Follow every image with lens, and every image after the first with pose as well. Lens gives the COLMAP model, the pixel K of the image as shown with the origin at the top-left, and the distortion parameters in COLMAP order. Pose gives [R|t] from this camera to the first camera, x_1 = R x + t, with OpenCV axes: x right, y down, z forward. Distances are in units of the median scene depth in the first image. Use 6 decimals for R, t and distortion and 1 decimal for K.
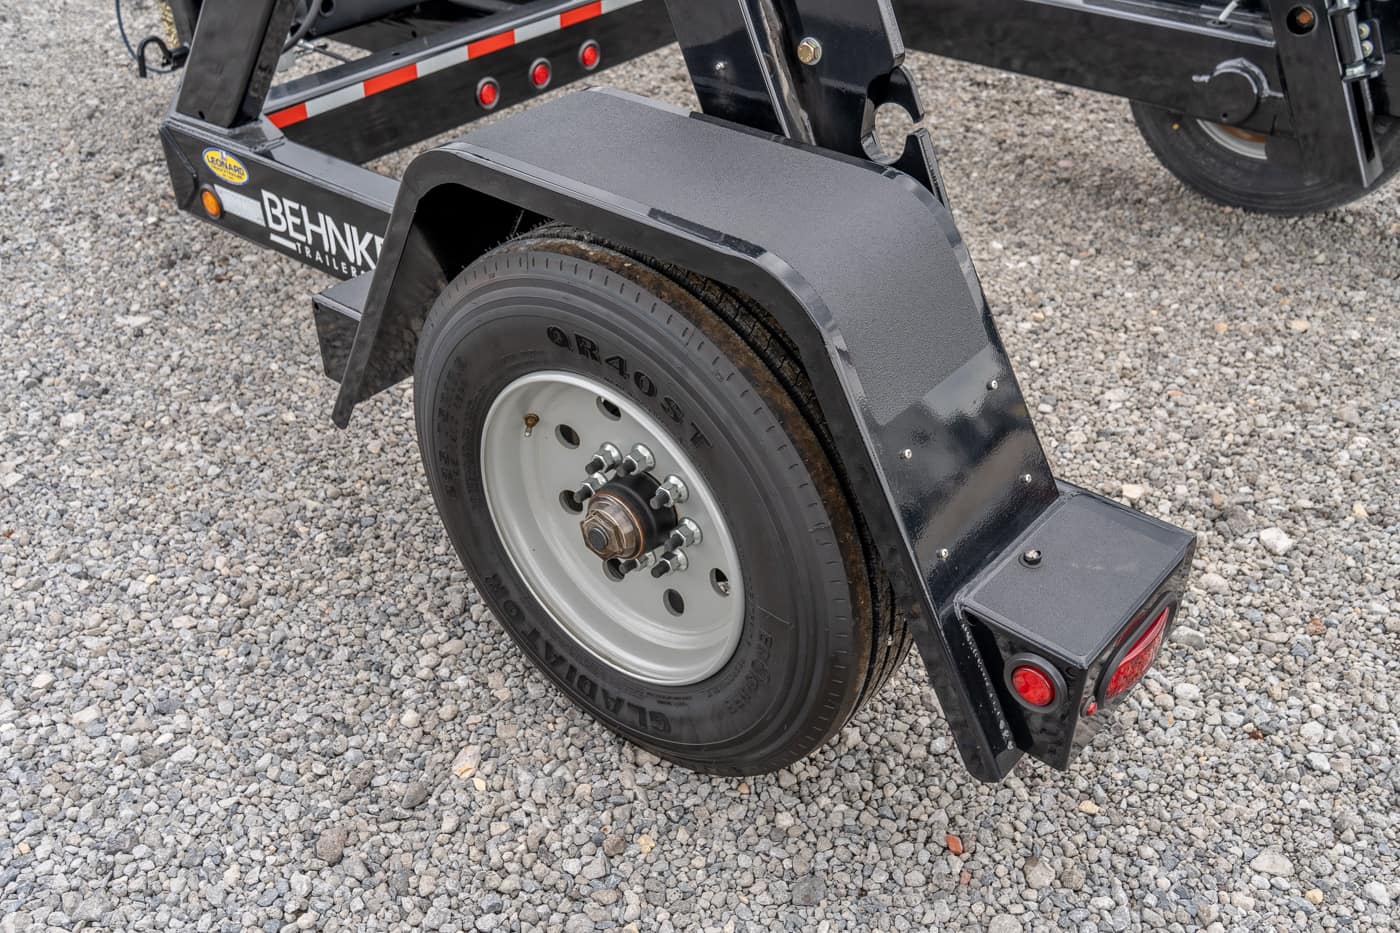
lens RADIAL K [[1359.0, 0, 695.7], [0, 1359.0, 445.3], [0, 0, 1]] dist [0.001251, 0.013893]
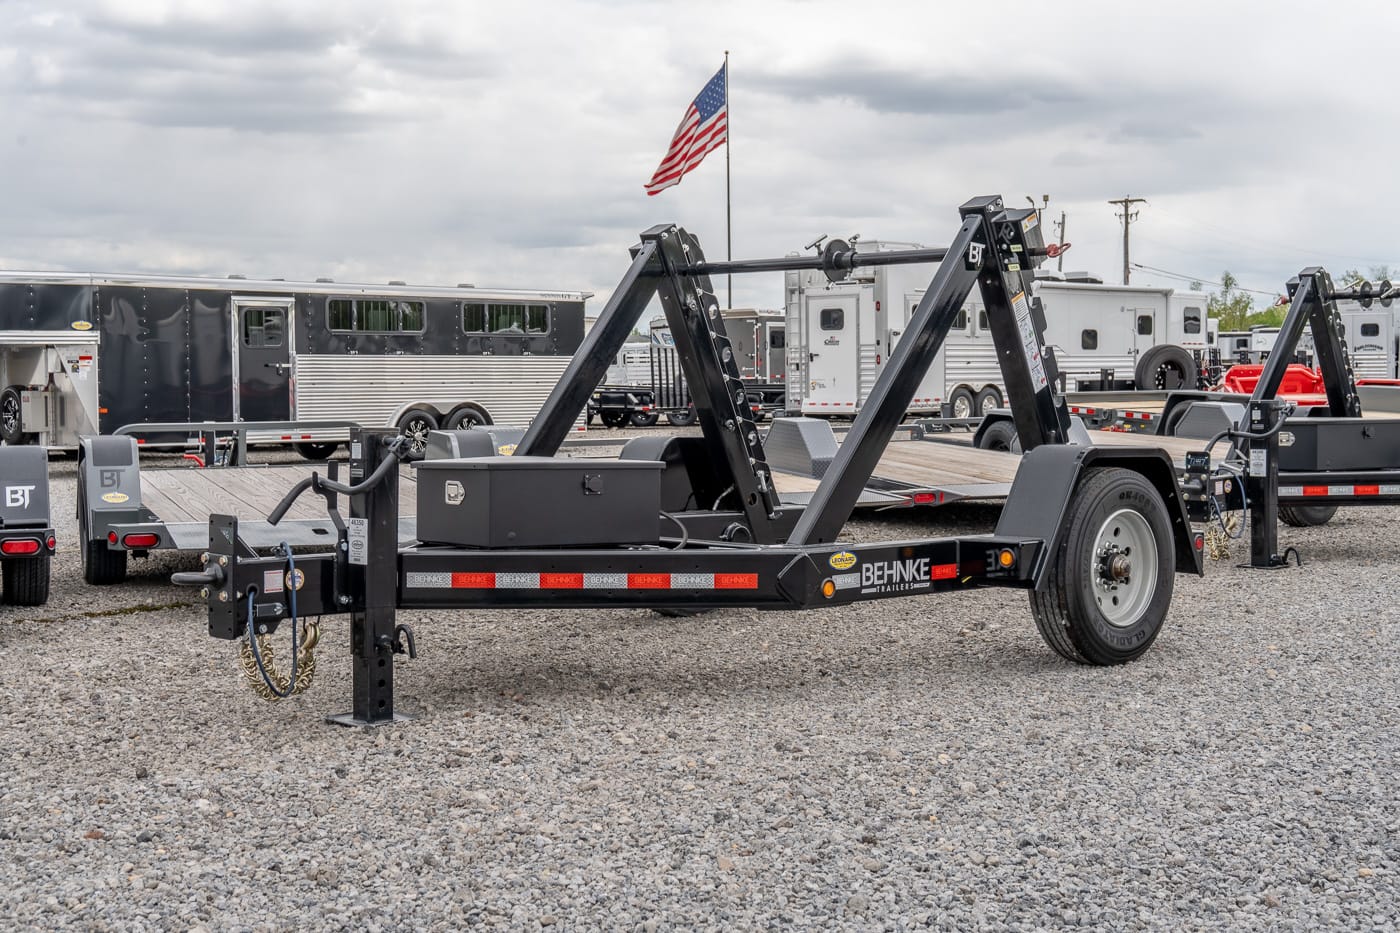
lens RADIAL K [[1917.2, 0, 703.5], [0, 1917.2, 465.2], [0, 0, 1]] dist [0.014689, 0.015719]
pose [[0.099083, -0.016543, 0.994942, -2.608009], [0.548264, 0.835314, -0.040711, -0.274458], [-0.830415, 0.549525, 0.091835, 0.746177]]
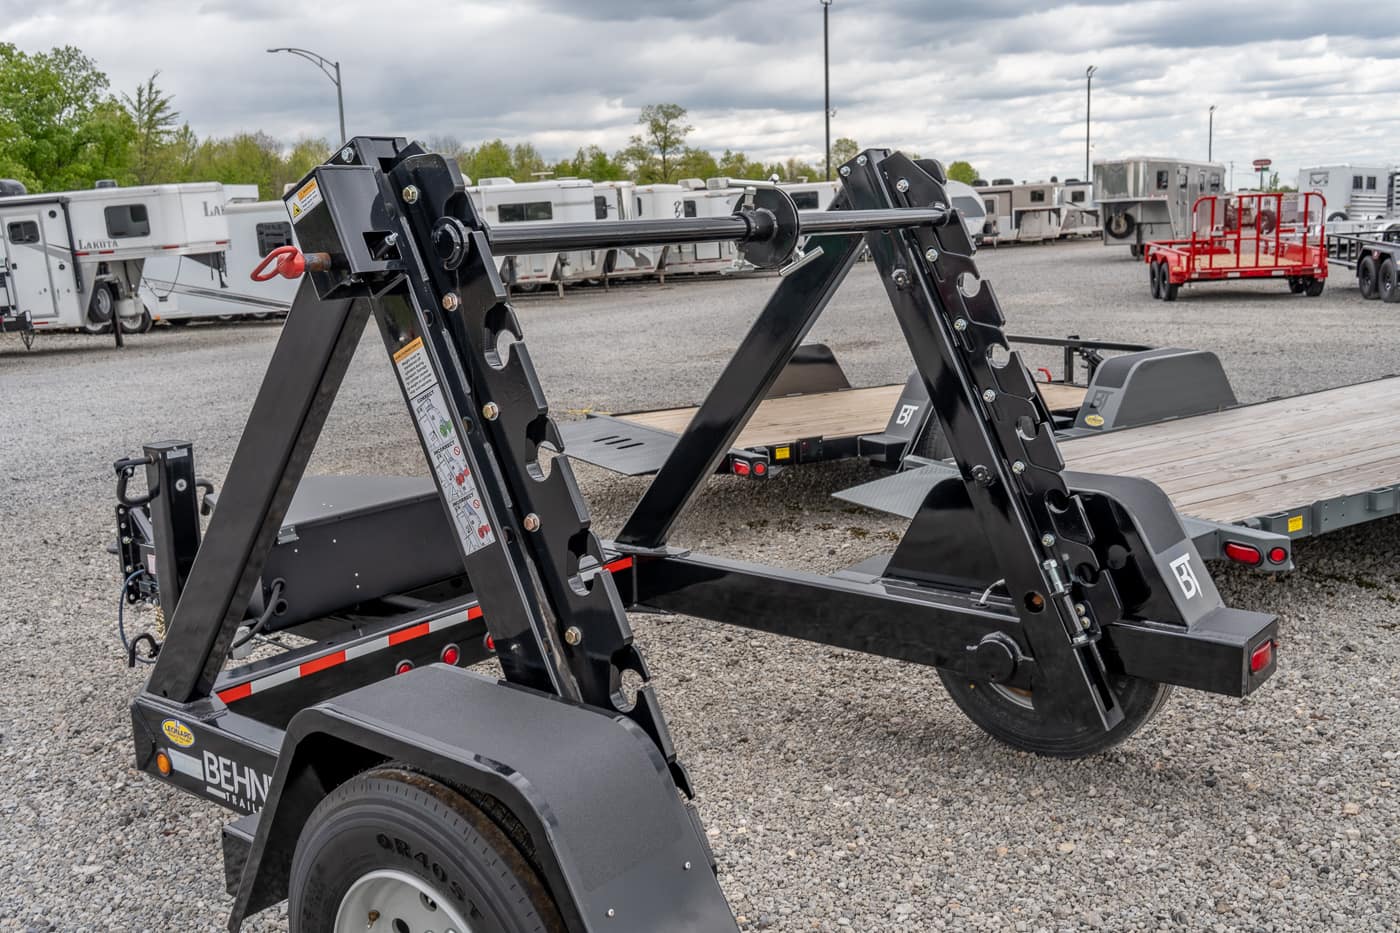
lens RADIAL K [[1352.2, 0, 694.8], [0, 1352.2, 441.9], [0, 0, 1]] dist [-0.000938, 0.006946]
pose [[0.999741, -0.021616, 0.007159, 0.115830], [0.022652, 0.911954, -0.409666, 0.065222], [0.002327, 0.409722, 0.912207, -0.226232]]
